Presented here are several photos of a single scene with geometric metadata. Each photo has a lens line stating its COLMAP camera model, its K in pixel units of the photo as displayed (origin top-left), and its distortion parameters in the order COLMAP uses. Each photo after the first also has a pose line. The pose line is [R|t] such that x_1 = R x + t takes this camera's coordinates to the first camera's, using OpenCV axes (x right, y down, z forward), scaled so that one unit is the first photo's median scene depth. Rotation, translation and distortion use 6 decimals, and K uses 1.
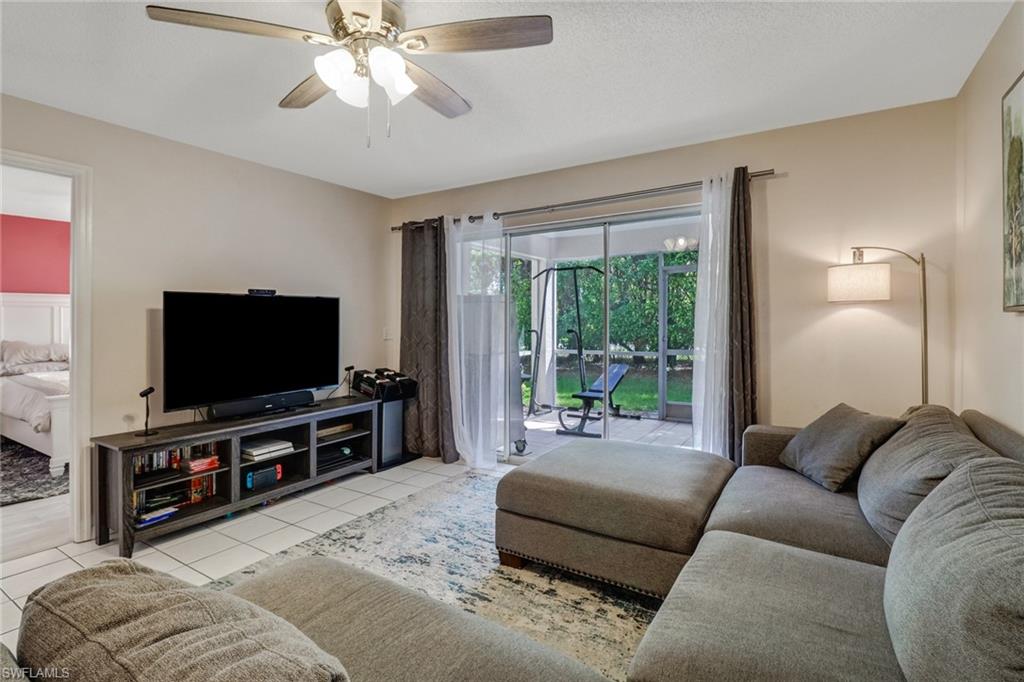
lens RADIAL K [[490.7, 0, 511.4], [0, 490.7, 324.9], [0, 0, 1]] dist [-0.001953, -0.000699]
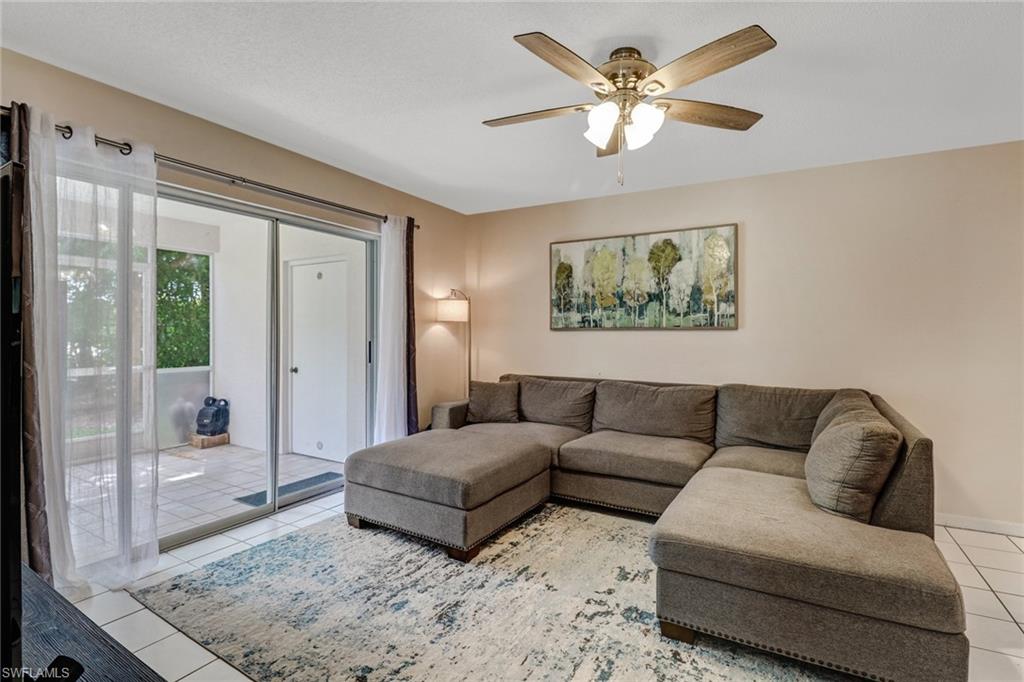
lens RADIAL K [[490.7, 0, 511.4], [0, 490.7, 324.9], [0, 0, 1]] dist [-0.001953, -0.000699]
pose [[-0.032829, 0.017745, 0.999303, -1.123771], [0.000556, 0.999843, -0.017736, -0.000737], [-0.999461, -0.000026, -0.032834, 0.980142]]
